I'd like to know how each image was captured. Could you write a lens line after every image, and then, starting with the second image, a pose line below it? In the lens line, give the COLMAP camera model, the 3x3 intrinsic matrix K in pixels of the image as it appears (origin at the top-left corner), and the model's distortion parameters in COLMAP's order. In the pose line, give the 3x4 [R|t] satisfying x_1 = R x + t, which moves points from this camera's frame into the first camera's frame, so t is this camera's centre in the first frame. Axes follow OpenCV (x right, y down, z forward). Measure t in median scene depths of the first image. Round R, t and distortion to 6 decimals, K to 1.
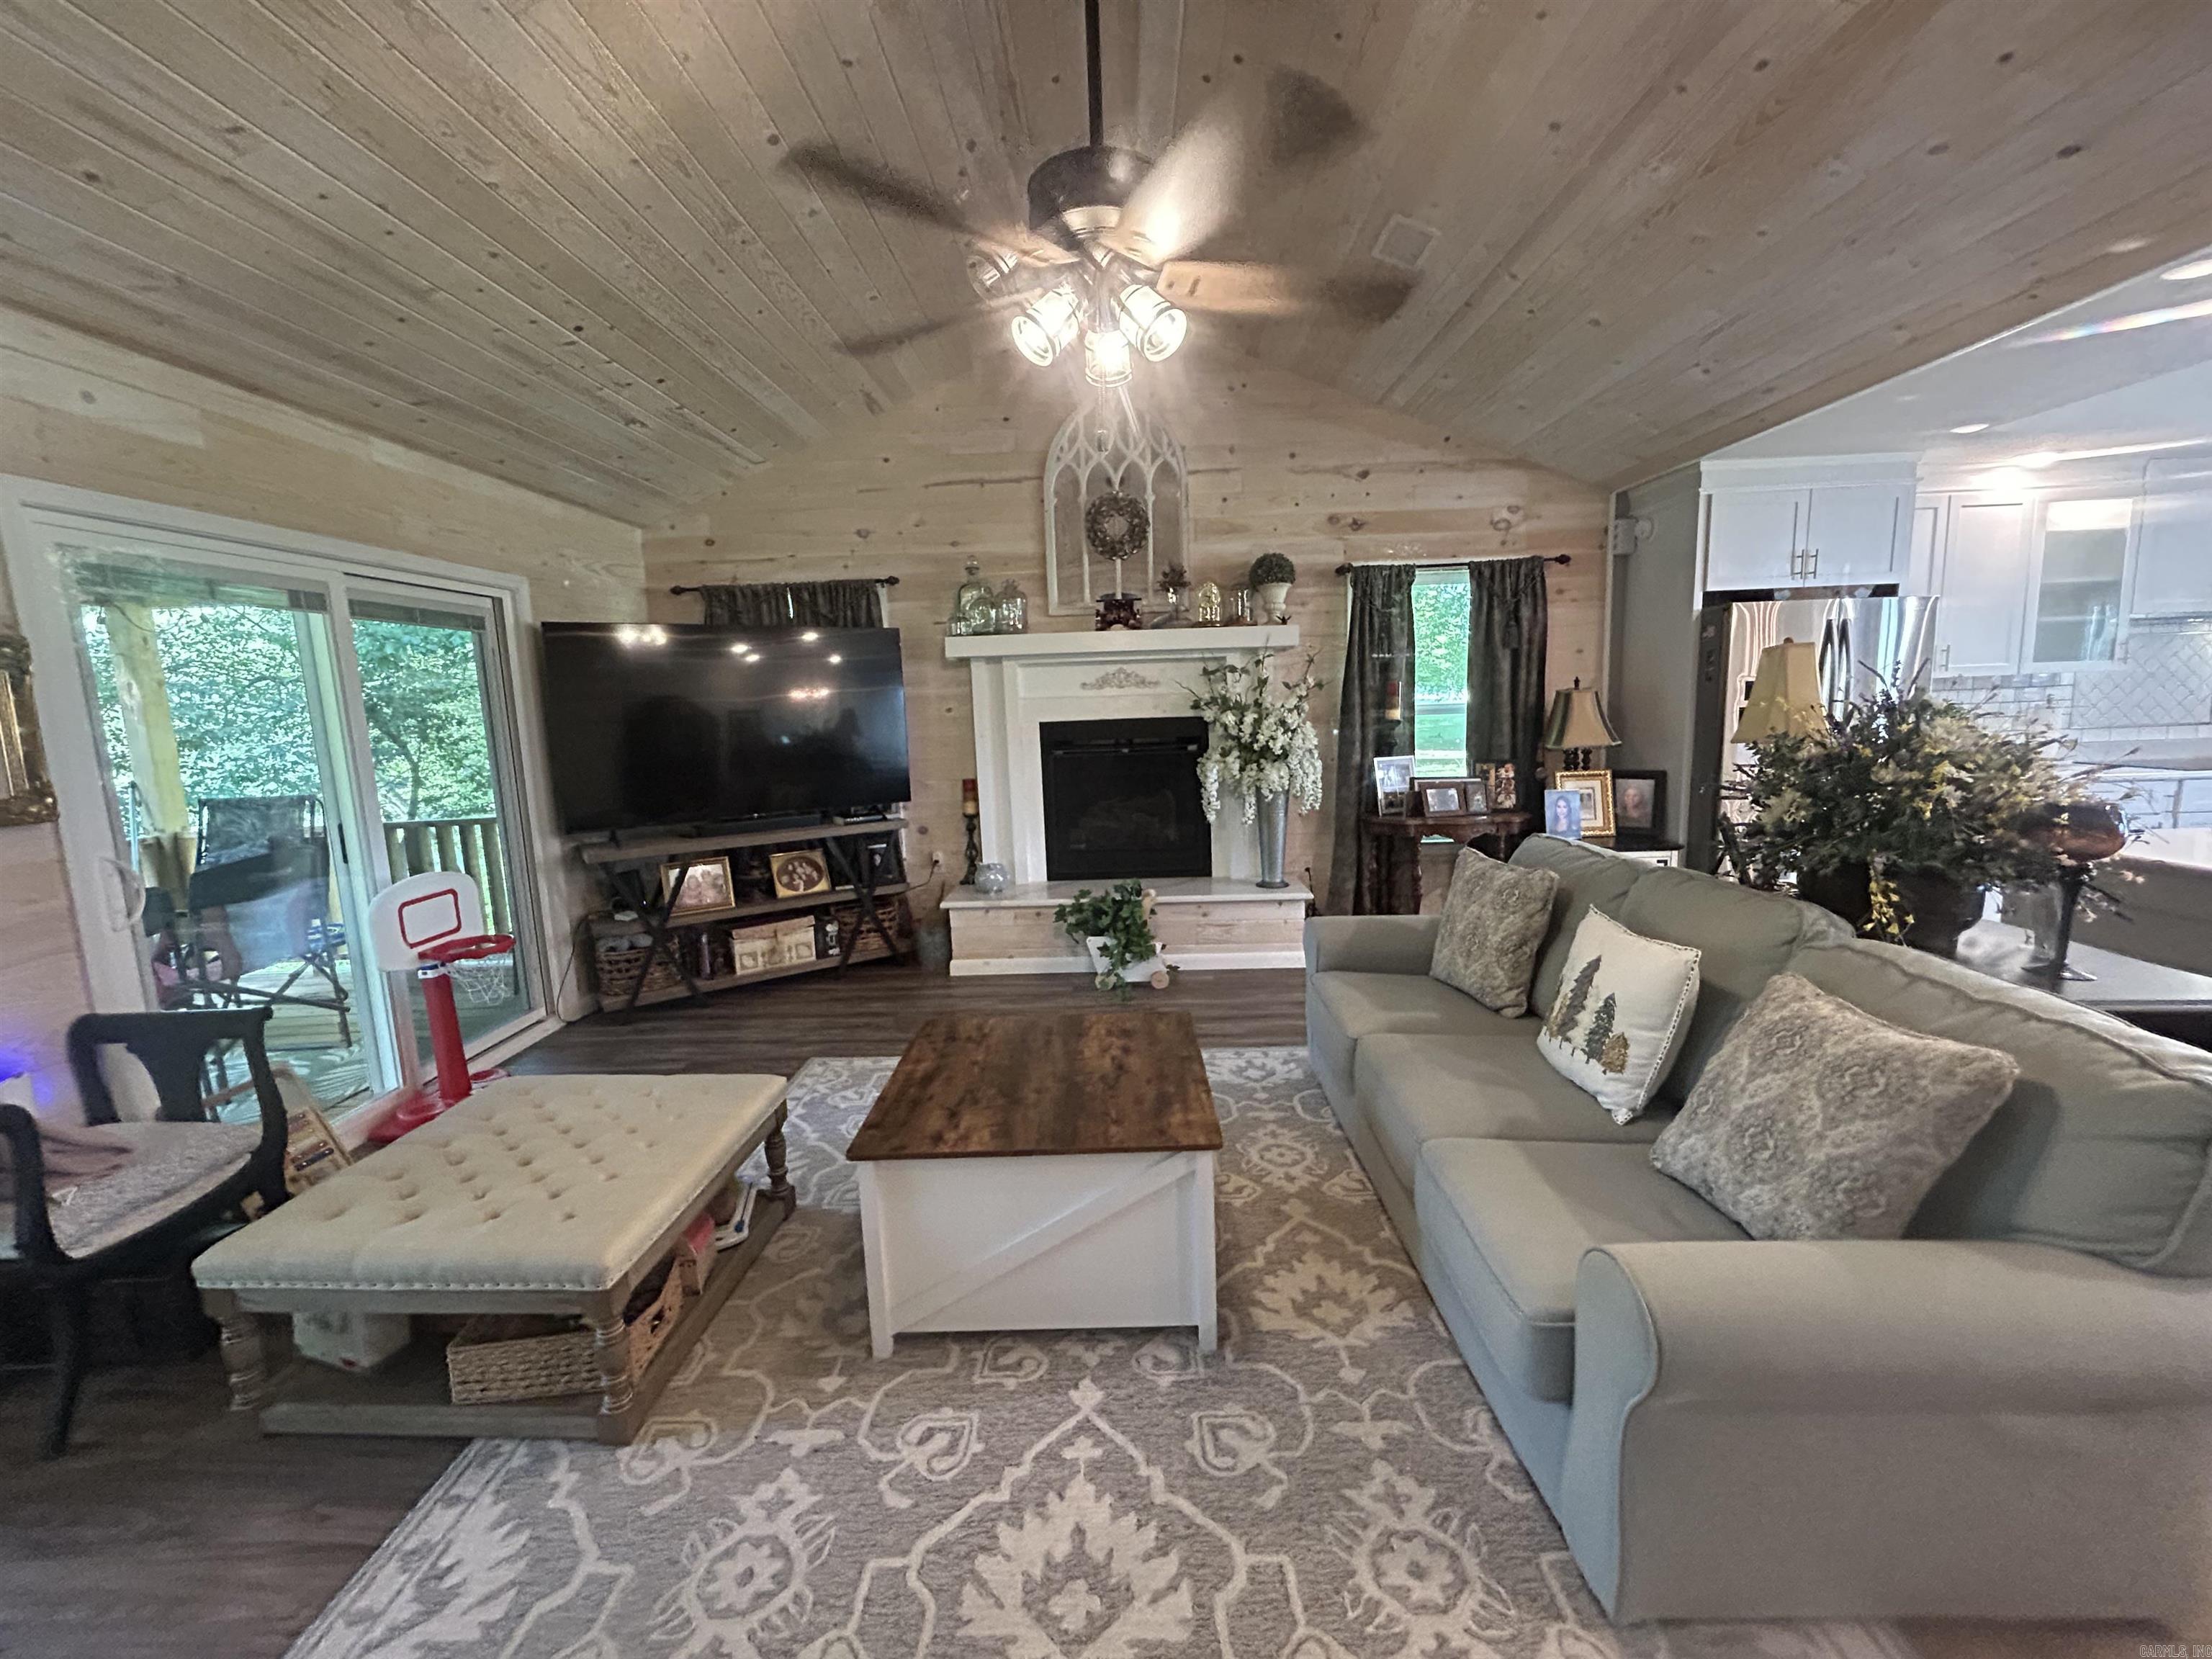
lens RADIAL K [[896.2, 0, 1104.9], [0, 896.2, 827.4], [0, 0, 1]] dist [-0.000910, 0.000441]
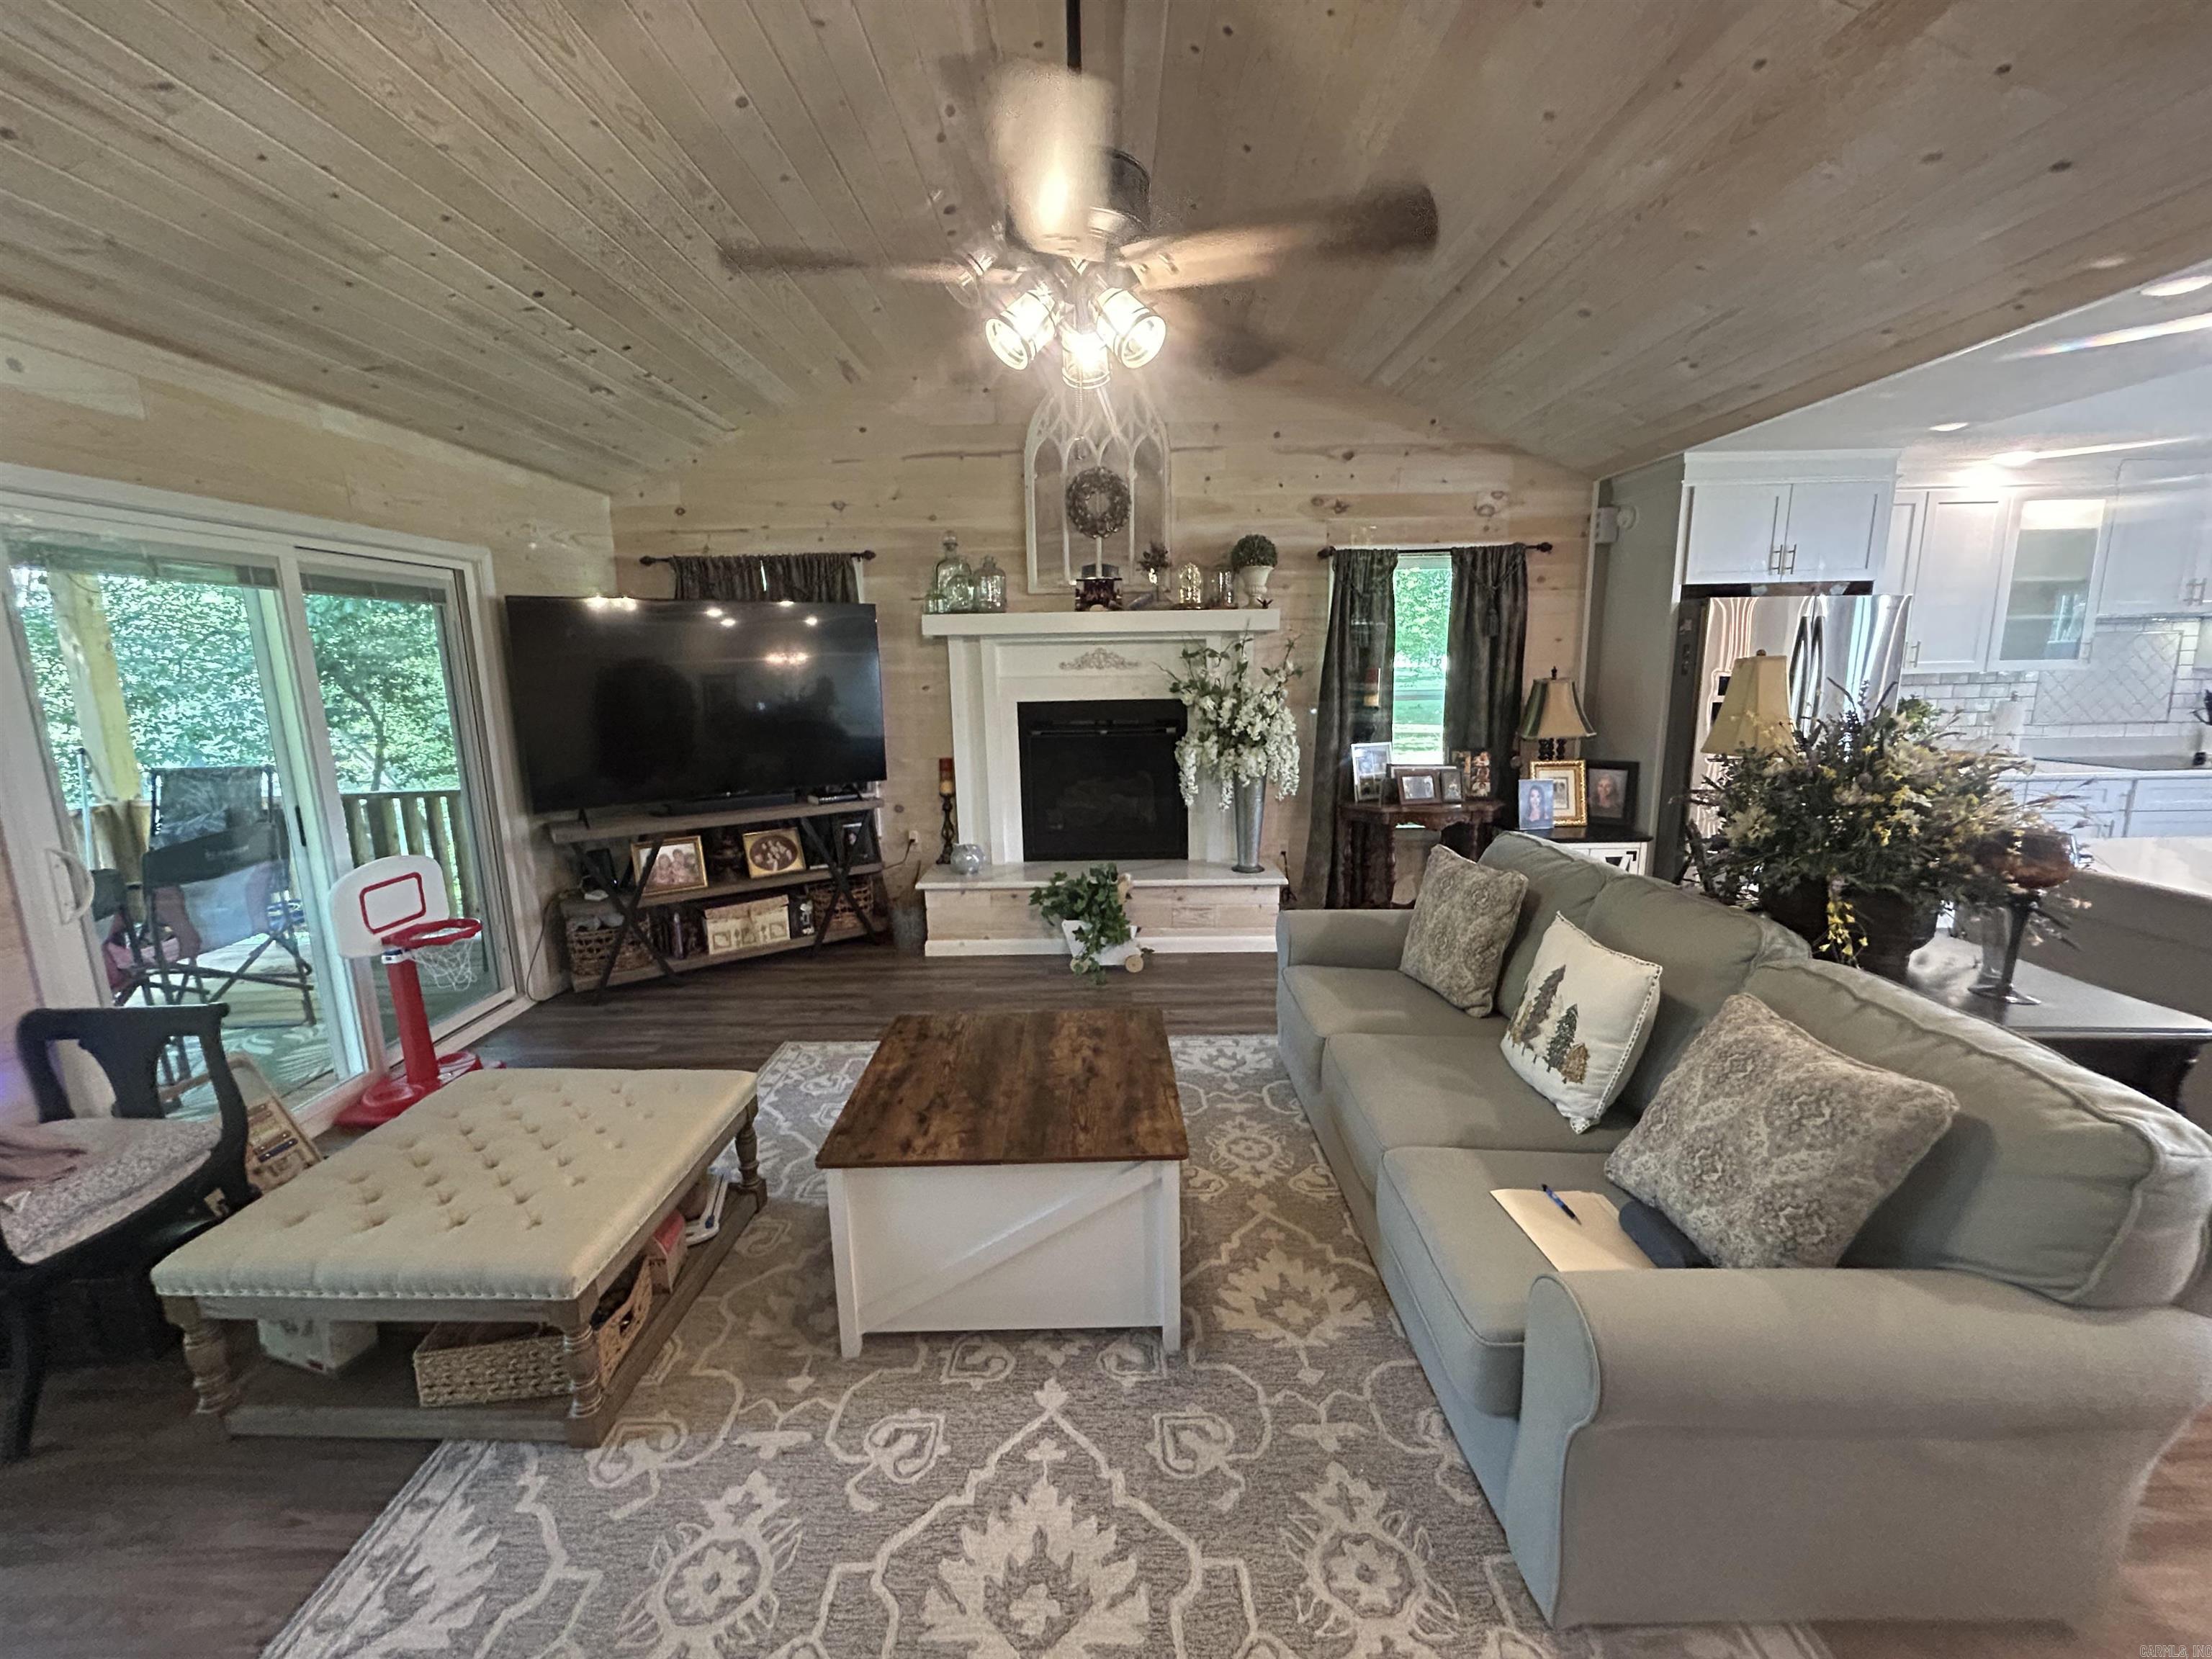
lens RADIAL K [[896.2, 0, 1104.9], [0, 896.2, 826.7], [0, 0, 1]] dist [-0.000910, 0.000441]
pose [[0.999662, 0.013088, 0.022456, 0.005699], [-0.014007, 0.999050, 0.041261, -0.036401], [-0.021895, -0.041562, 0.998896, 0.003155]]
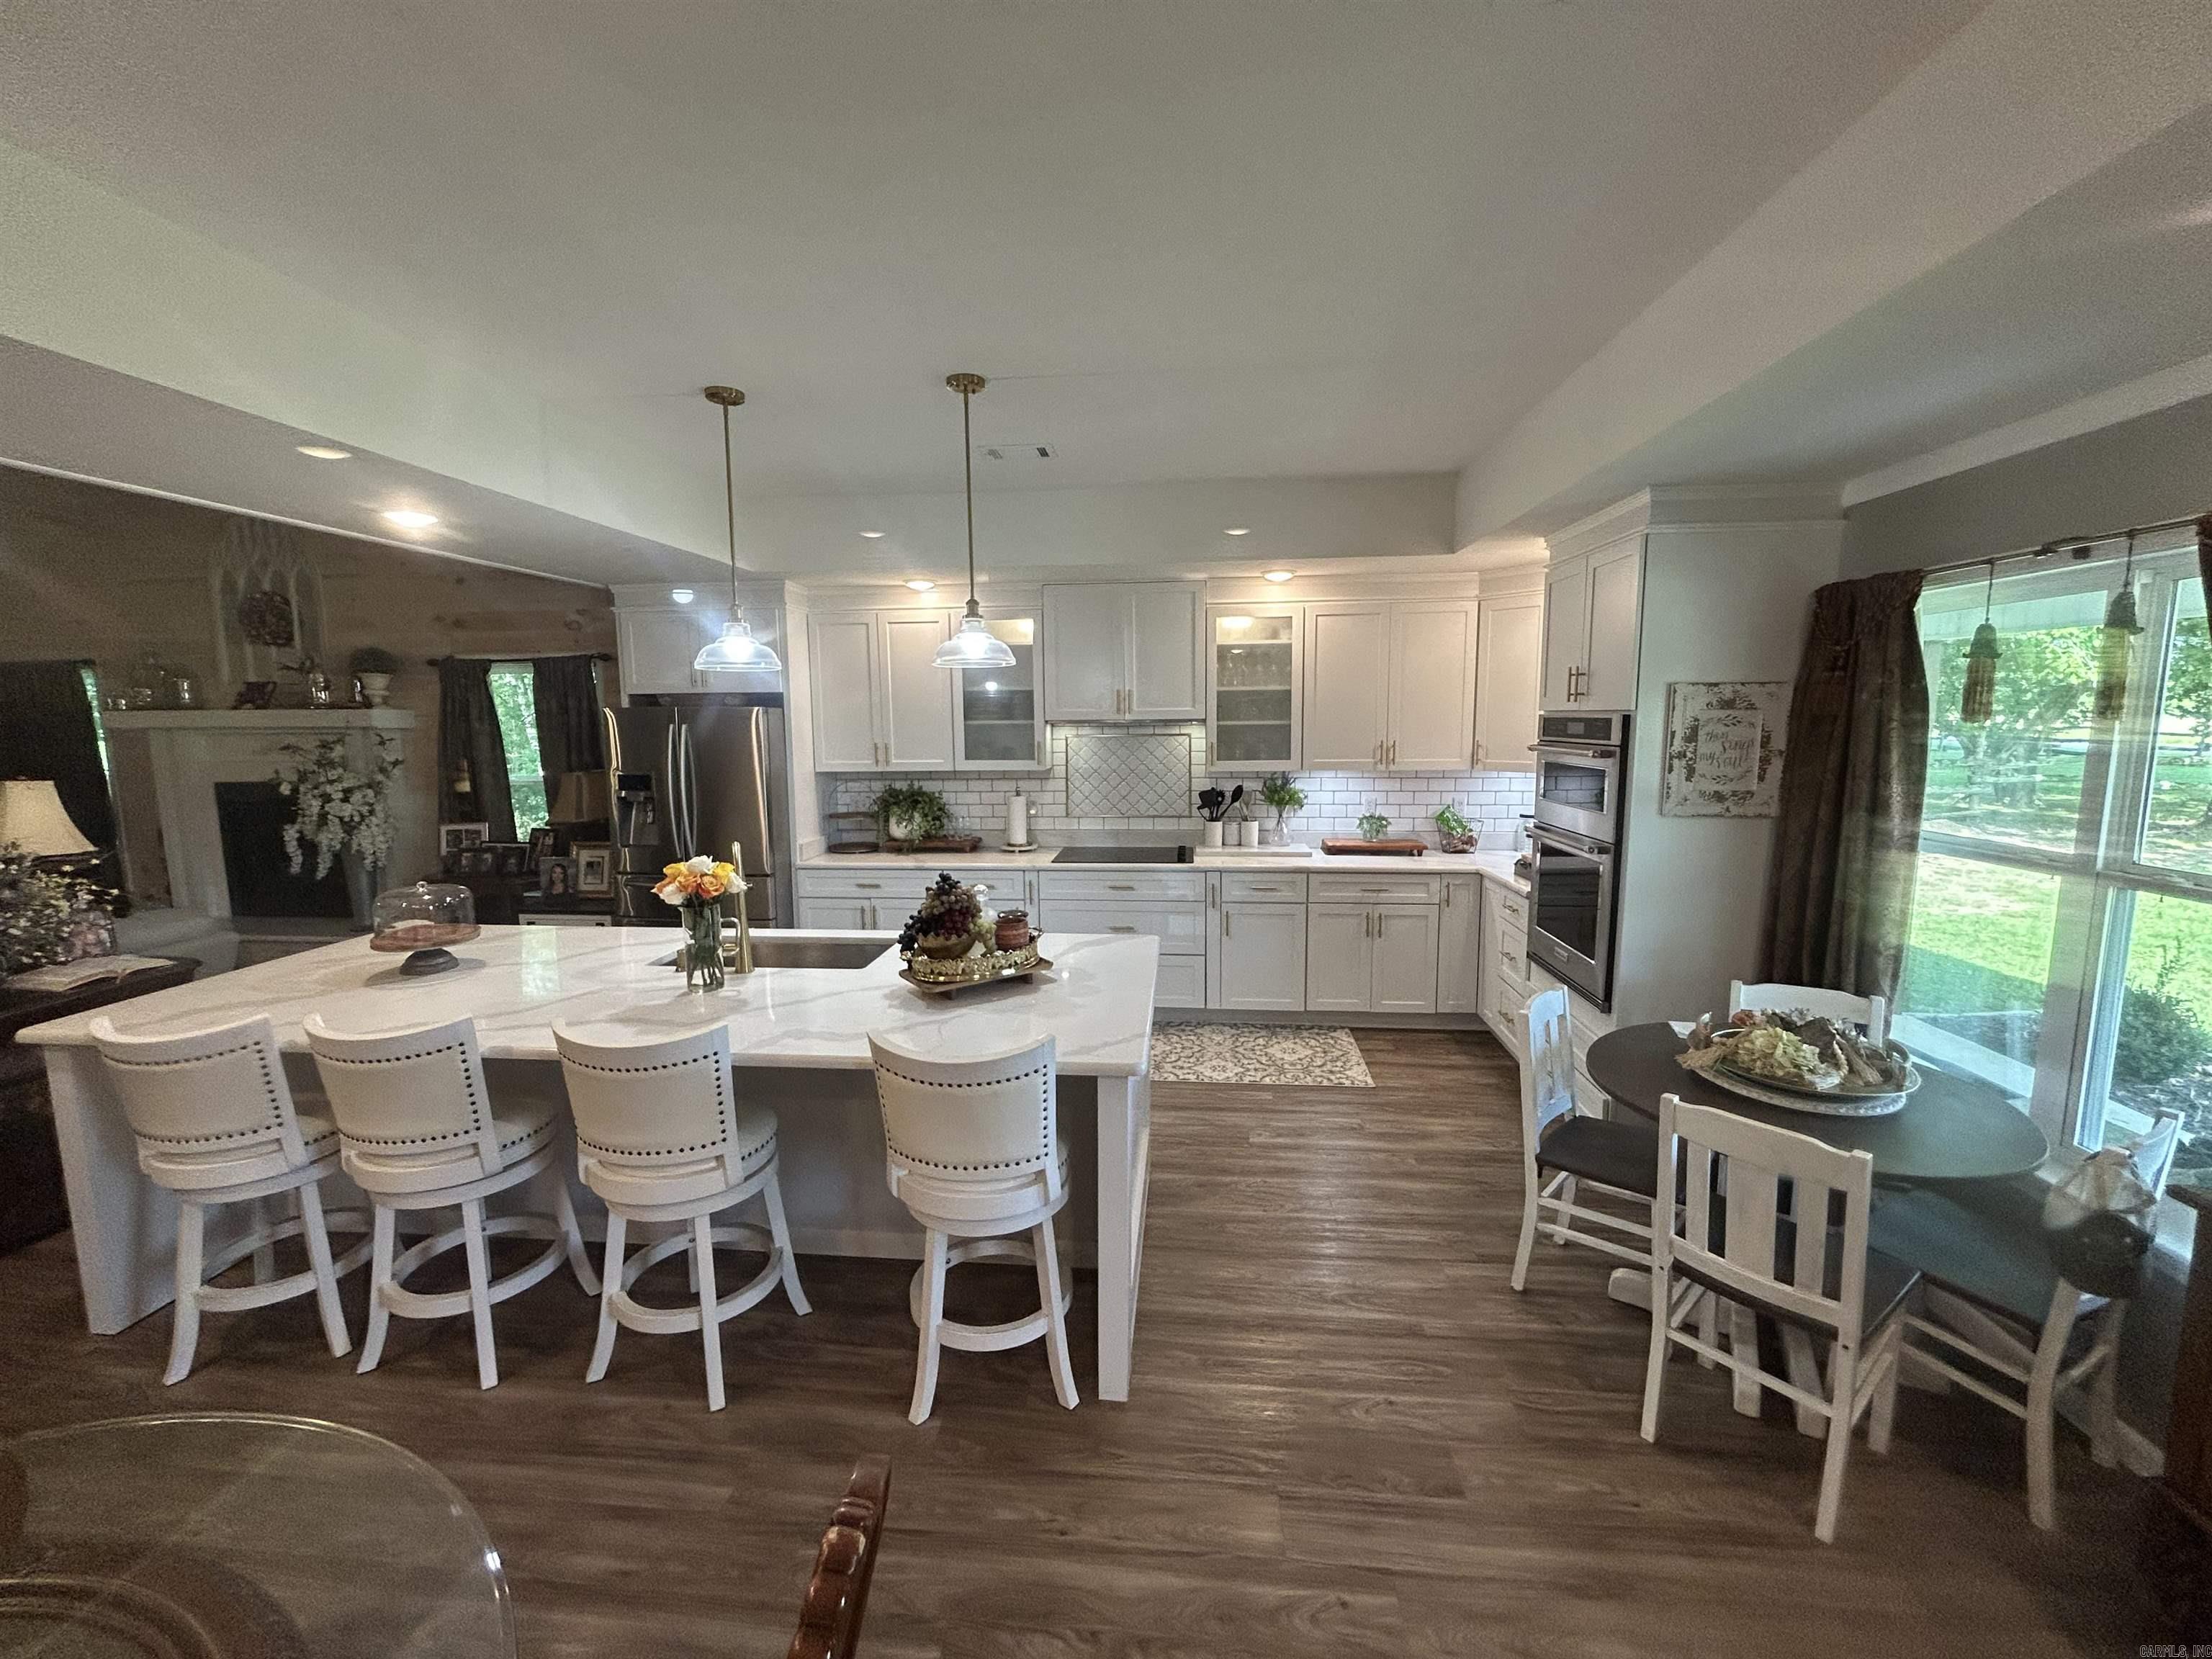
lens RADIAL K [[896.2, 0, 1093.4], [0, 896.2, 825.0], [0, 0, 1]] dist [-0.000910, 0.000441]
pose [[0.996913, 0.034056, -0.070743, 1.950048], [-0.035189, 0.999271, -0.014831, -0.139912], [0.070186, 0.017274, 0.997384, -0.169425]]
